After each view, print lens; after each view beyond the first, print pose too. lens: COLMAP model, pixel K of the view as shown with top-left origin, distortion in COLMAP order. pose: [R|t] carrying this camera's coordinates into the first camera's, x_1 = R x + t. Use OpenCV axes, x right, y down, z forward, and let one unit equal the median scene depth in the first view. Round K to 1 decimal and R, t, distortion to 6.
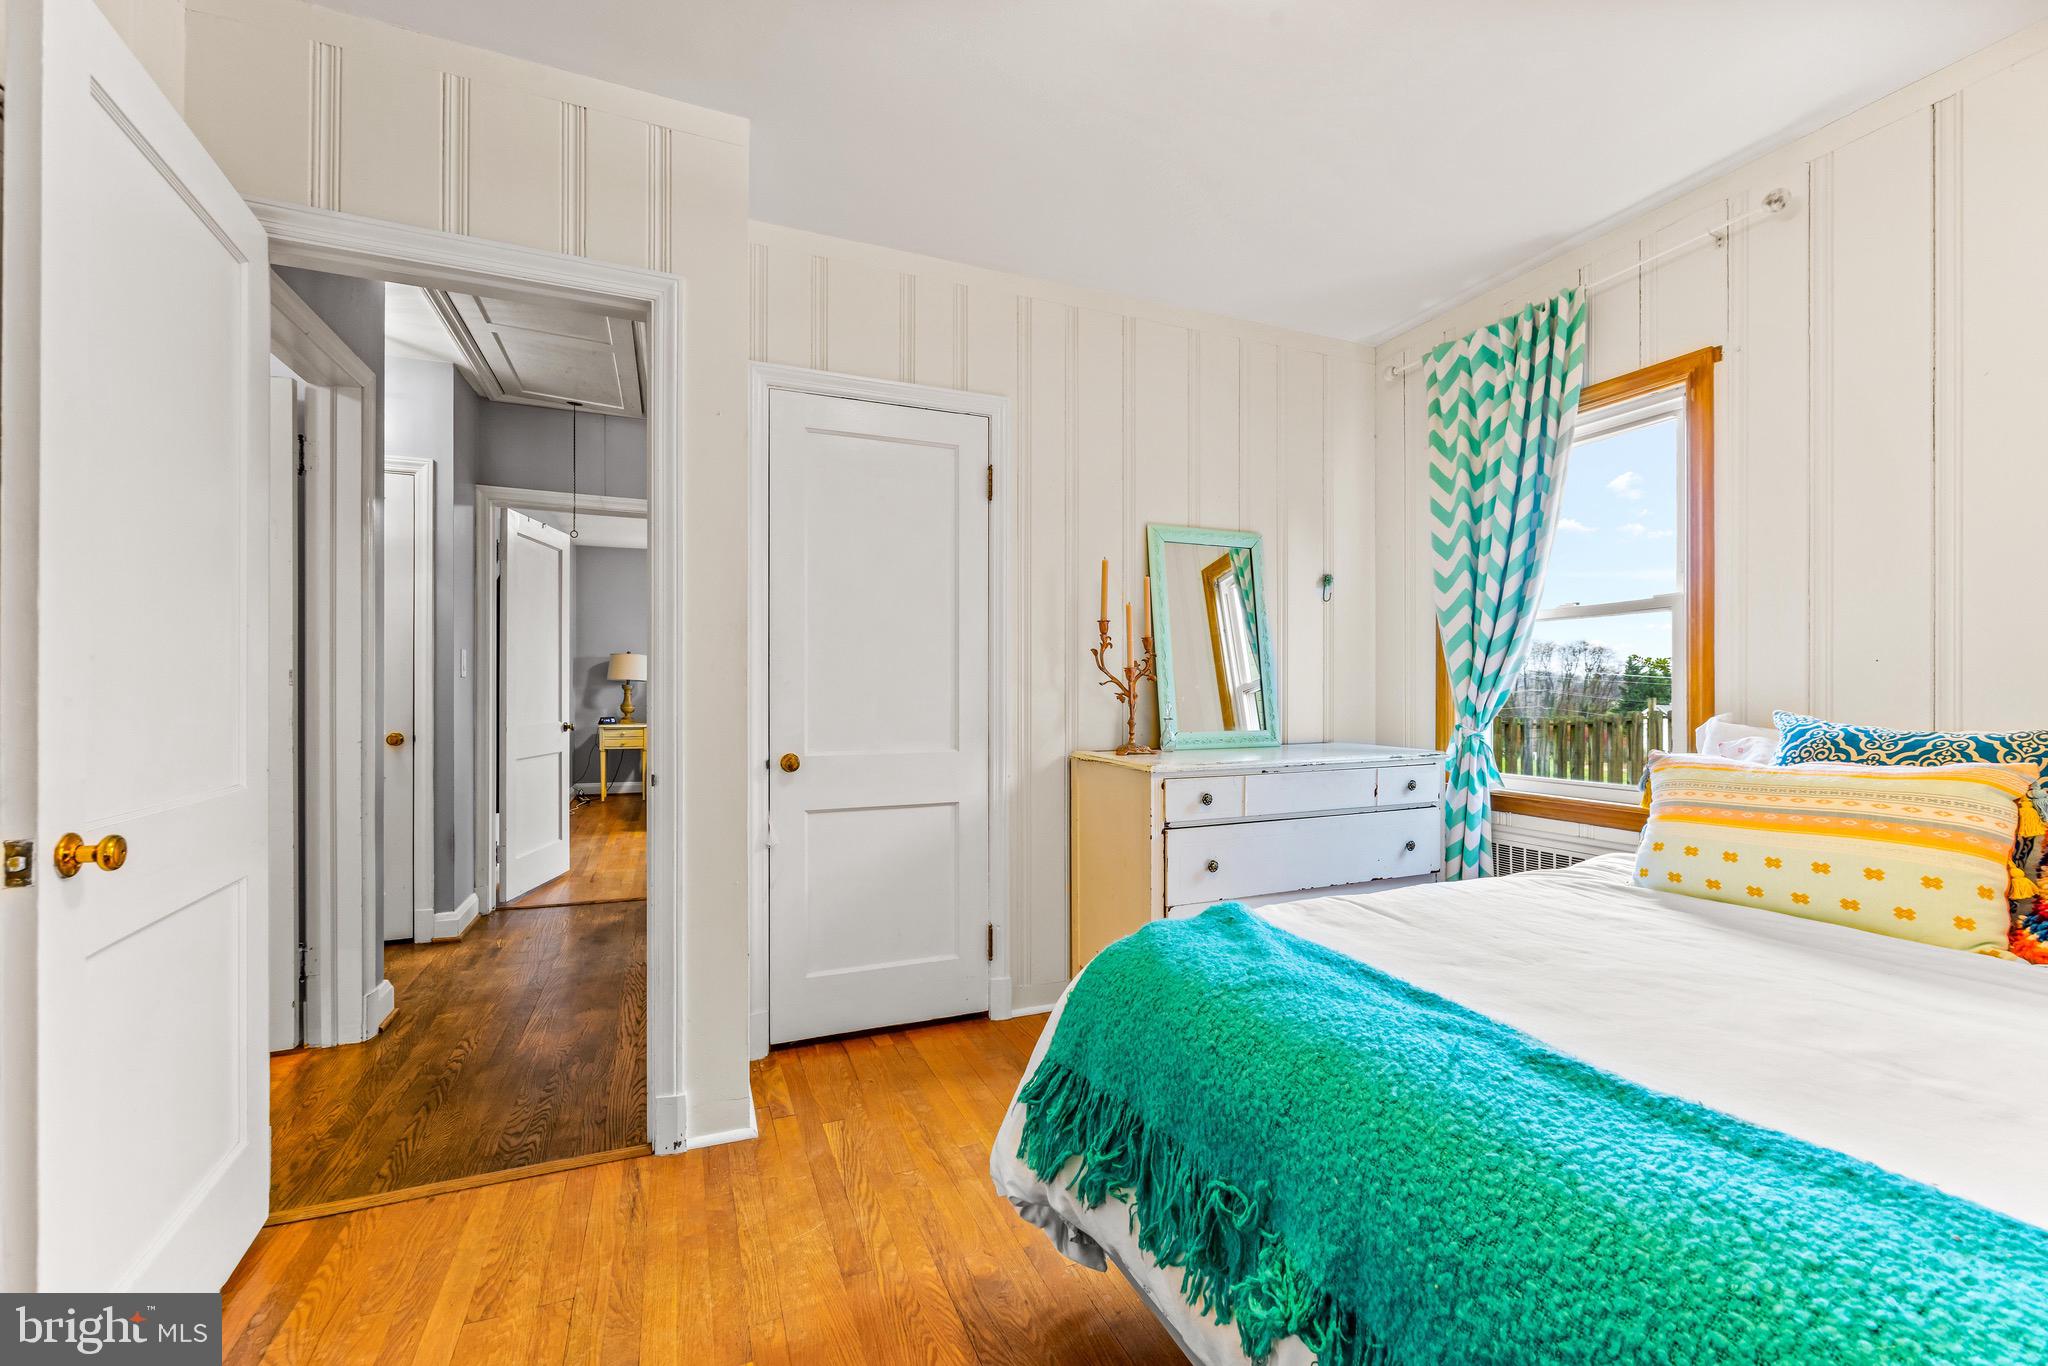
lens RADIAL K [[823.4, 0, 1017.8], [0, 823.4, 675.7], [0, 0, 1]] dist [-0.001136, -0.000148]
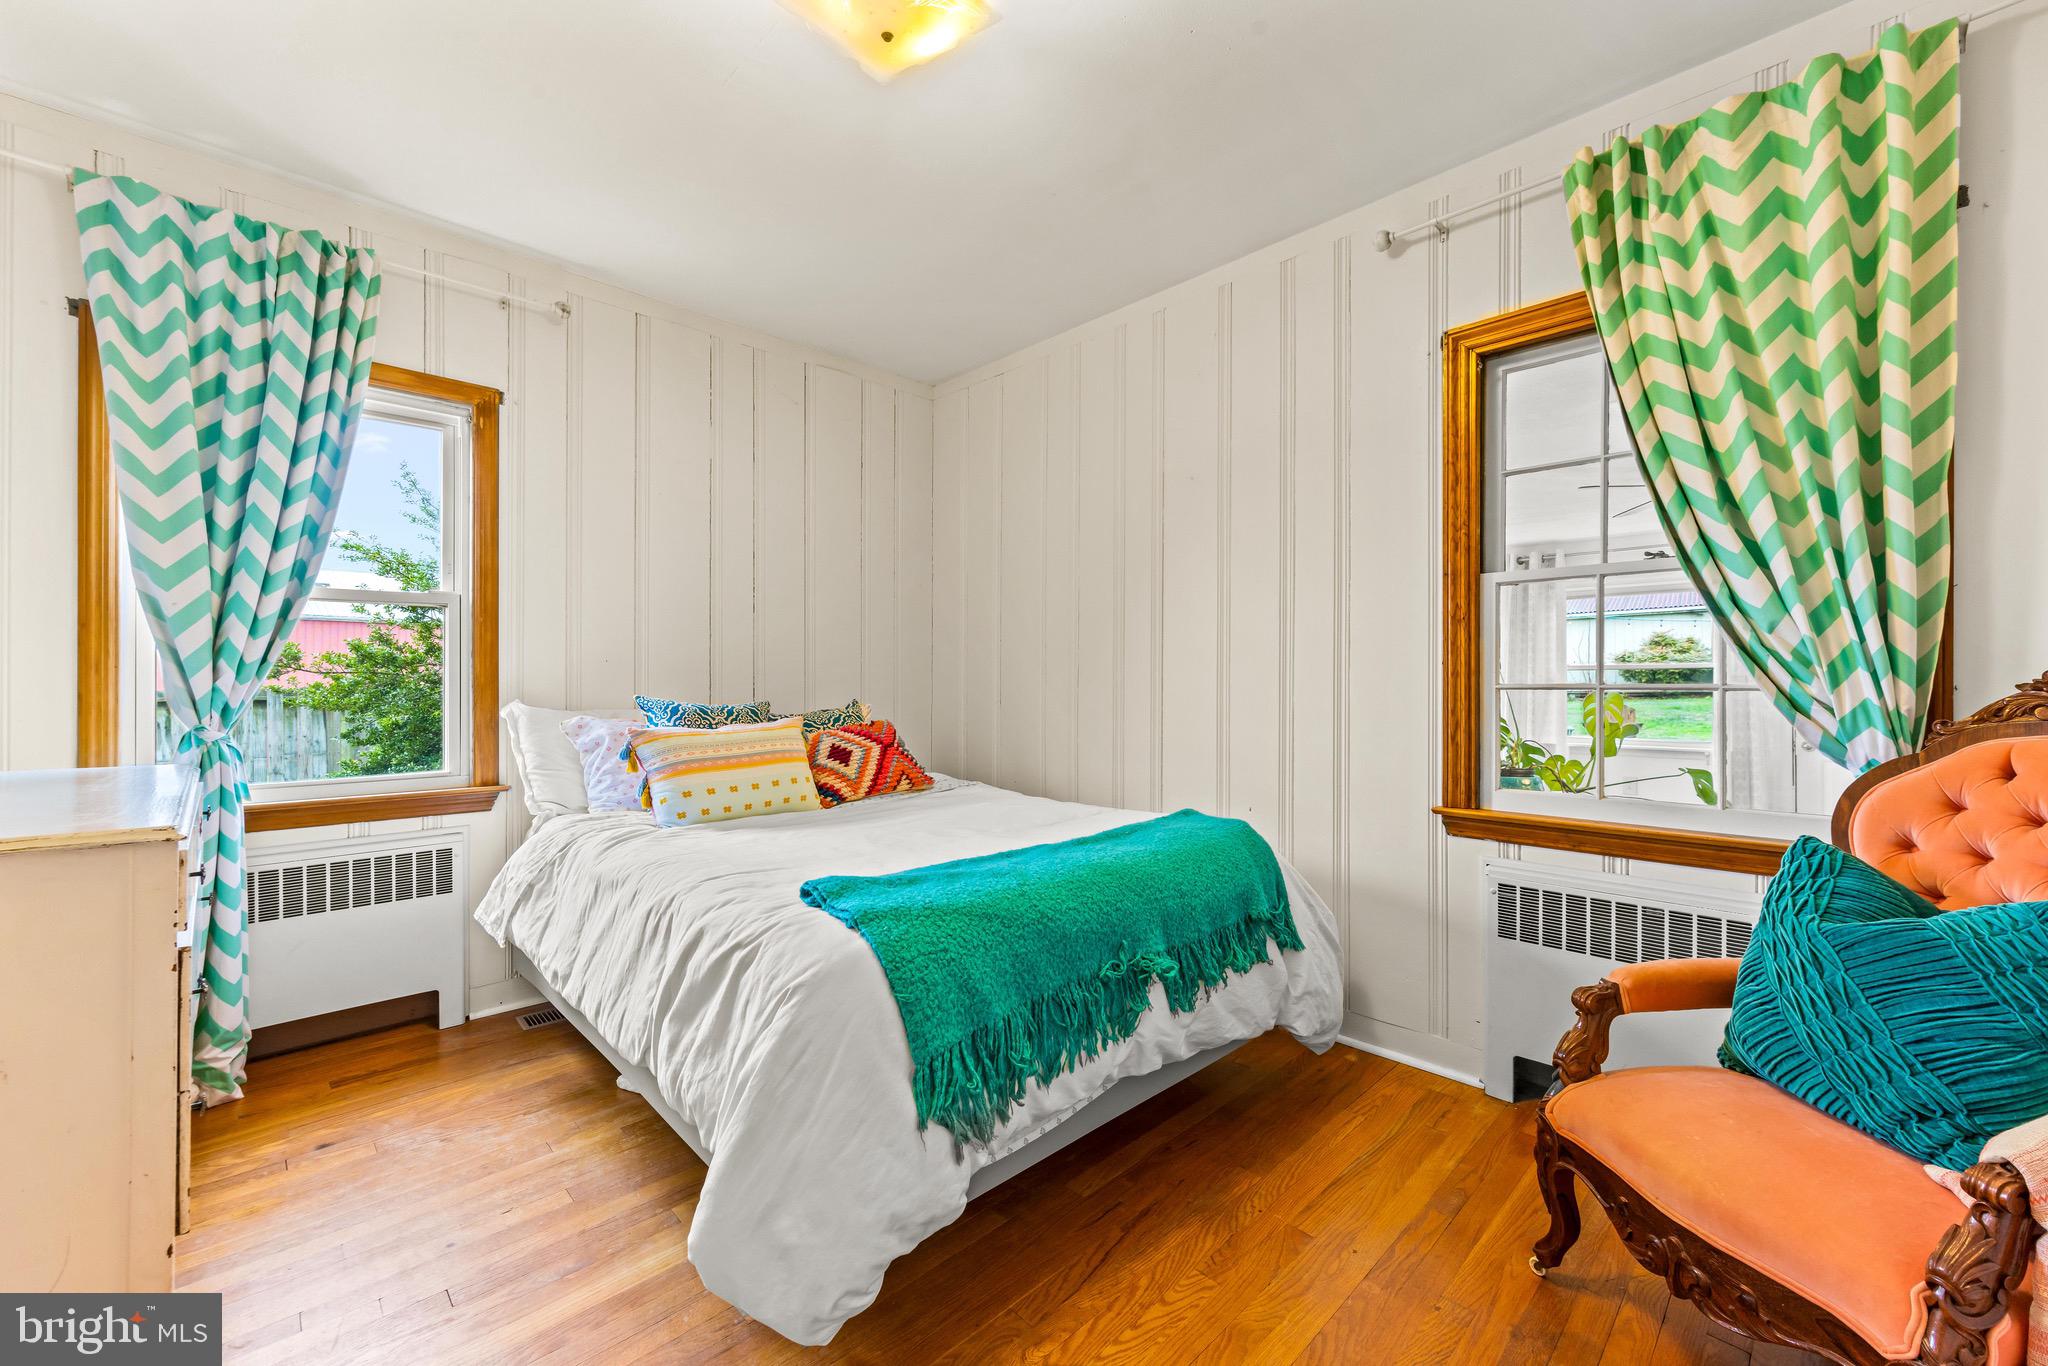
lens RADIAL K [[823.4, 0, 1017.8], [0, 823.4, 675.7], [0, 0, 1]] dist [-0.001136, -0.000148]
pose [[-0.362806, 0.007081, 0.931838, -0.463897], [-0.019301, 0.999700, -0.015111, 0.011915], [-0.931665, -0.023468, -0.362560, 0.640094]]
